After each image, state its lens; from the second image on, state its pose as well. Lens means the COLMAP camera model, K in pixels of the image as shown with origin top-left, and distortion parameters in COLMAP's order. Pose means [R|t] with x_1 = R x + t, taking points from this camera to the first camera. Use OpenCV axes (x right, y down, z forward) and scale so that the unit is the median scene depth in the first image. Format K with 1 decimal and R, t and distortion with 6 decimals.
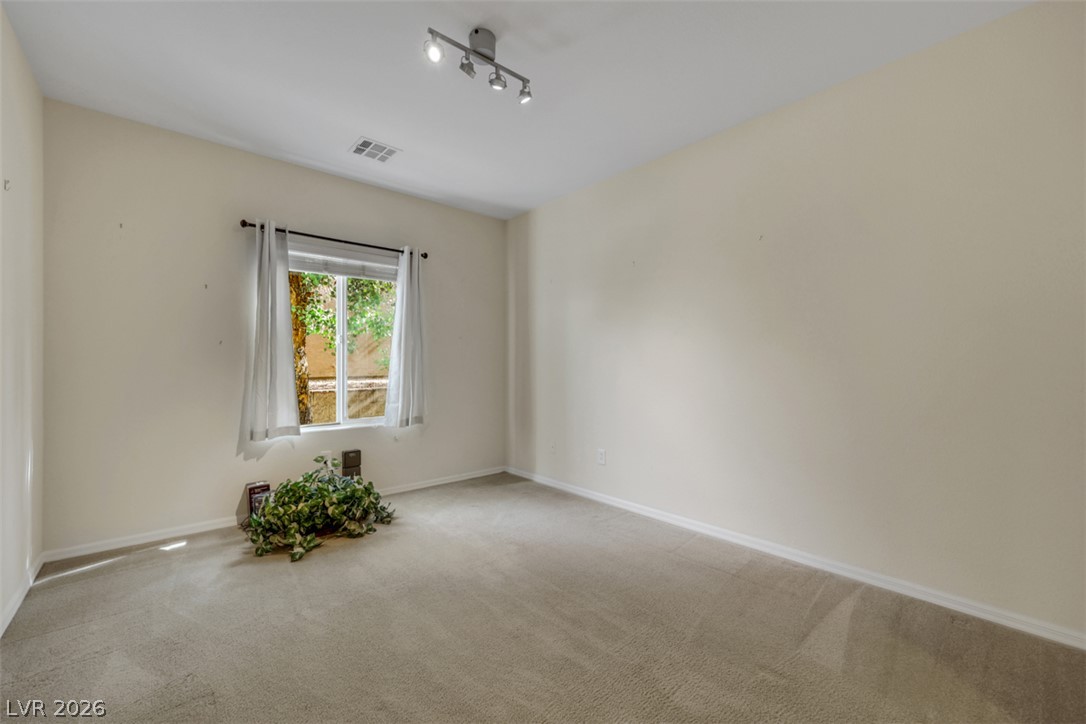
lens RADIAL K [[448.0, 0, 540.9], [0, 448.0, 358.4], [0, 0, 1]] dist [-0.001058, 0.000121]
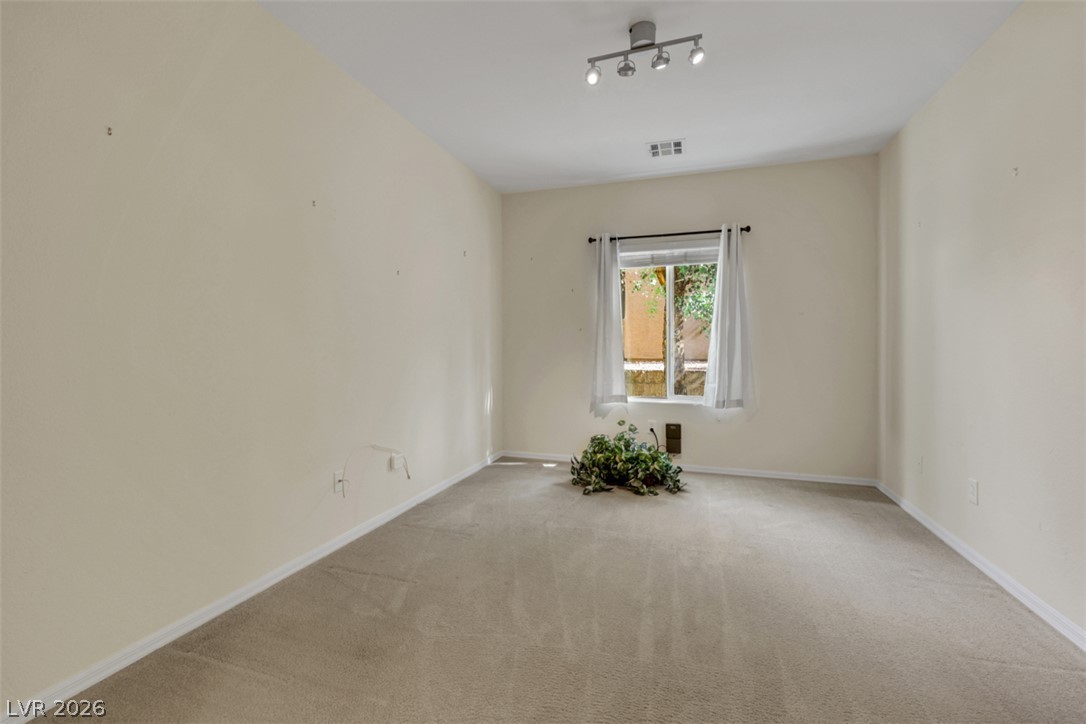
lens RADIAL K [[448.0, 0, 515.6], [0, 448.0, 343.7], [0, 0, 1]] dist [-0.001058, 0.000121]
pose [[0.490089, -0.005656, -0.871654, 0.388564], [0.010937, 0.999940, -0.000340, 0.006328], [0.871604, -0.009366, 0.490121, 0.140740]]
